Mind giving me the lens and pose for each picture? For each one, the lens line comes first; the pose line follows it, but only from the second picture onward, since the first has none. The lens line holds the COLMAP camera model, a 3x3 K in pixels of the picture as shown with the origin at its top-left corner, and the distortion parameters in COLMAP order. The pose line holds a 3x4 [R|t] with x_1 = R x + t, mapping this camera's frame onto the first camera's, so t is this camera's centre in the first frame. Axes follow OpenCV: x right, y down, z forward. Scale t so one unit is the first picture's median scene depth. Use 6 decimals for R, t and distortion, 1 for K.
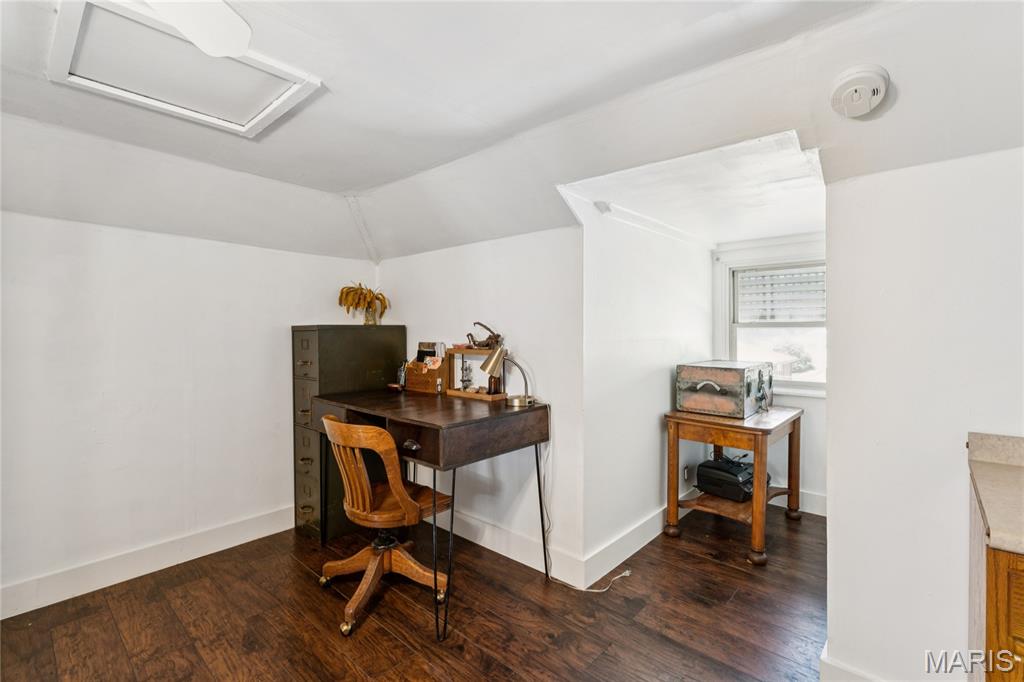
lens RADIAL K [[459.1, 0, 511.6], [0, 459.1, 342.3], [0, 0, 1]] dist [-0.000982, -0.000382]
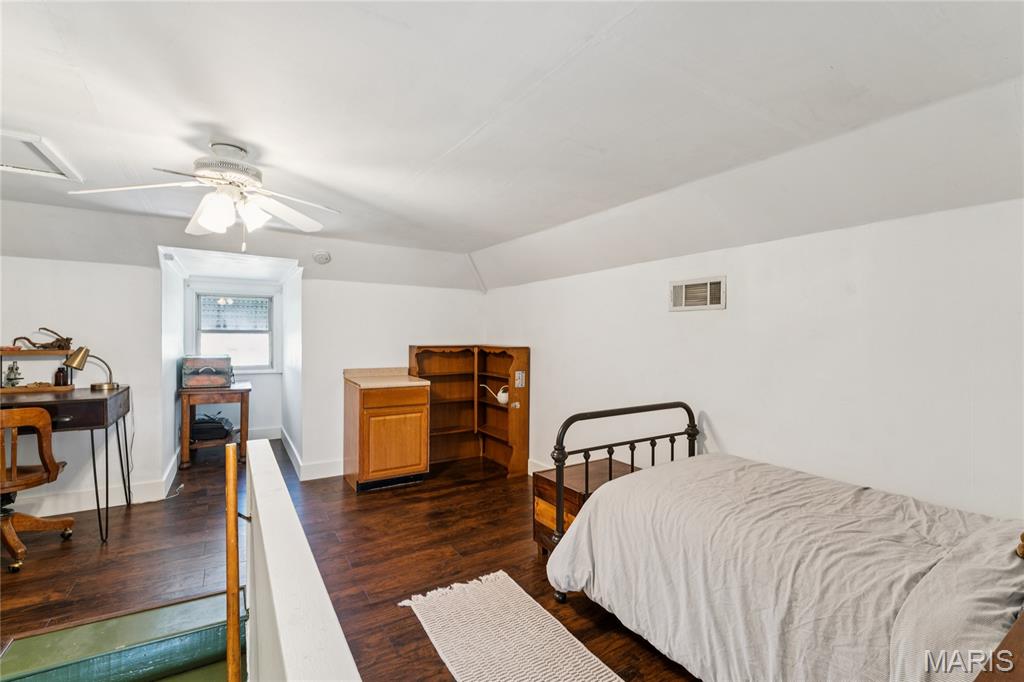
lens RADIAL K [[459.1, 0, 511.6], [0, 459.1, 342.3], [0, 0, 1]] dist [-0.000982, -0.000382]
pose [[0.276895, -0.010851, 0.960839, -0.836183], [0.017233, 0.999831, 0.006325, 0.008017], [-0.960746, 0.014807, 0.277036, -0.477825]]
